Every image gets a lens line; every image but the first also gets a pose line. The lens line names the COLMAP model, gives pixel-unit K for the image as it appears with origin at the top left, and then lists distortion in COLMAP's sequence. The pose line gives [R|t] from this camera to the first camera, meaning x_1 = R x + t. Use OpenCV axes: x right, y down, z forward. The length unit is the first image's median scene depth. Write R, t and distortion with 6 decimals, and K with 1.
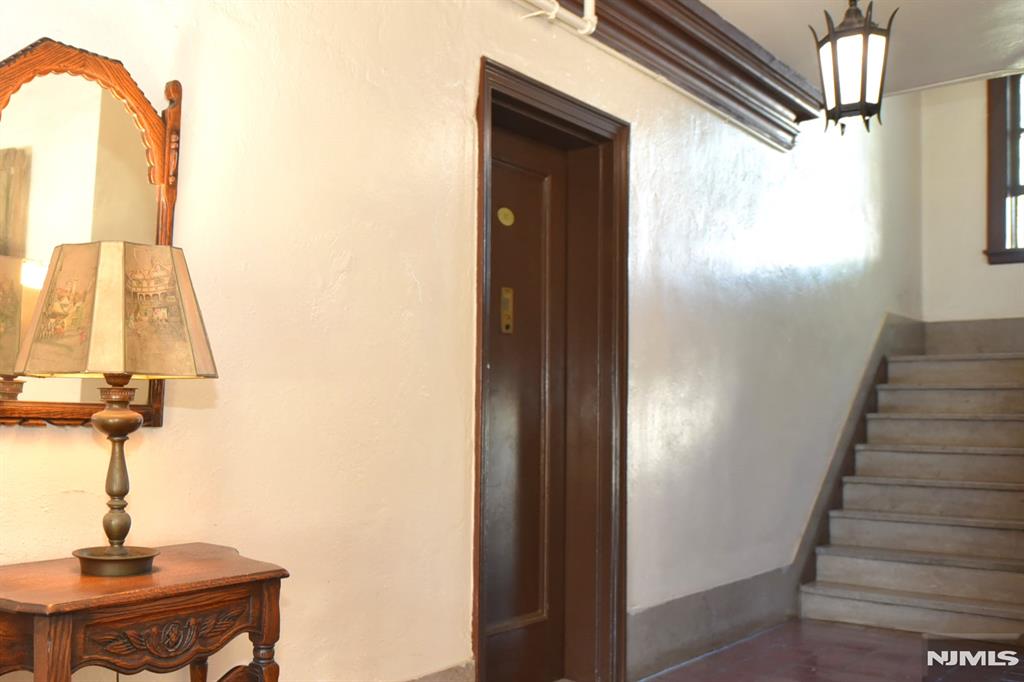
lens RADIAL K [[972.6, 0, 512.2], [0, 972.6, 399.5], [0, 0, 1]] dist [-0.046146, -0.006935]
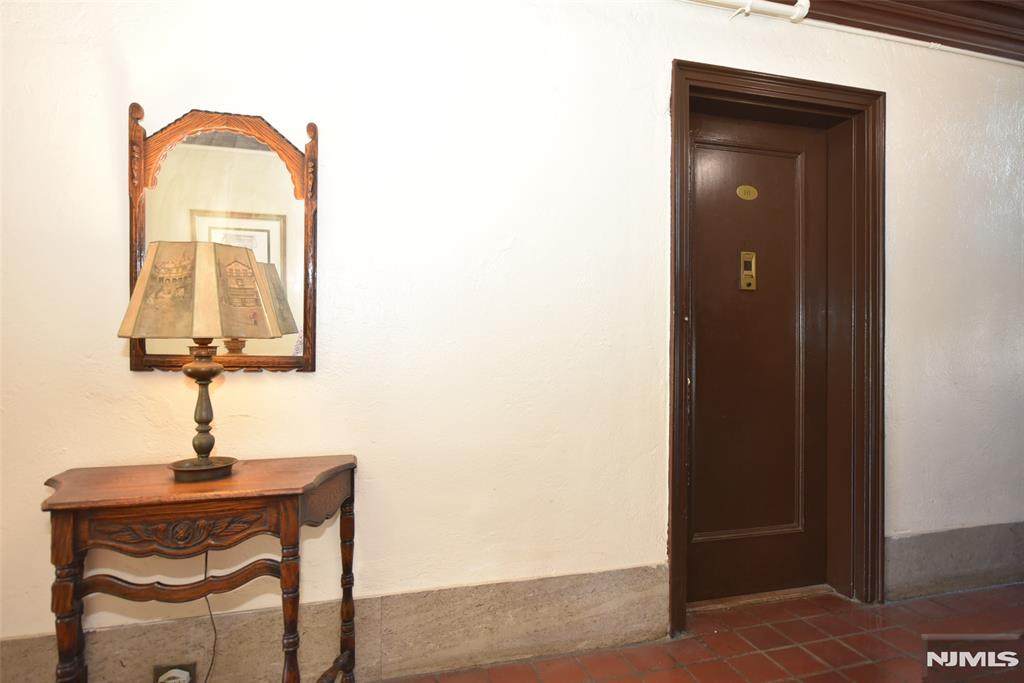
lens RADIAL K [[615.2, 0, 513.0], [0, 615.2, 348.0], [0, 0, 1]] dist [-0.018344, -0.002130]
pose [[0.819207, -0.005849, -0.573468, 0.467210], [0.010958, 0.999925, 0.005455, -0.009257], [0.573394, -0.010753, 0.819210, 0.520572]]
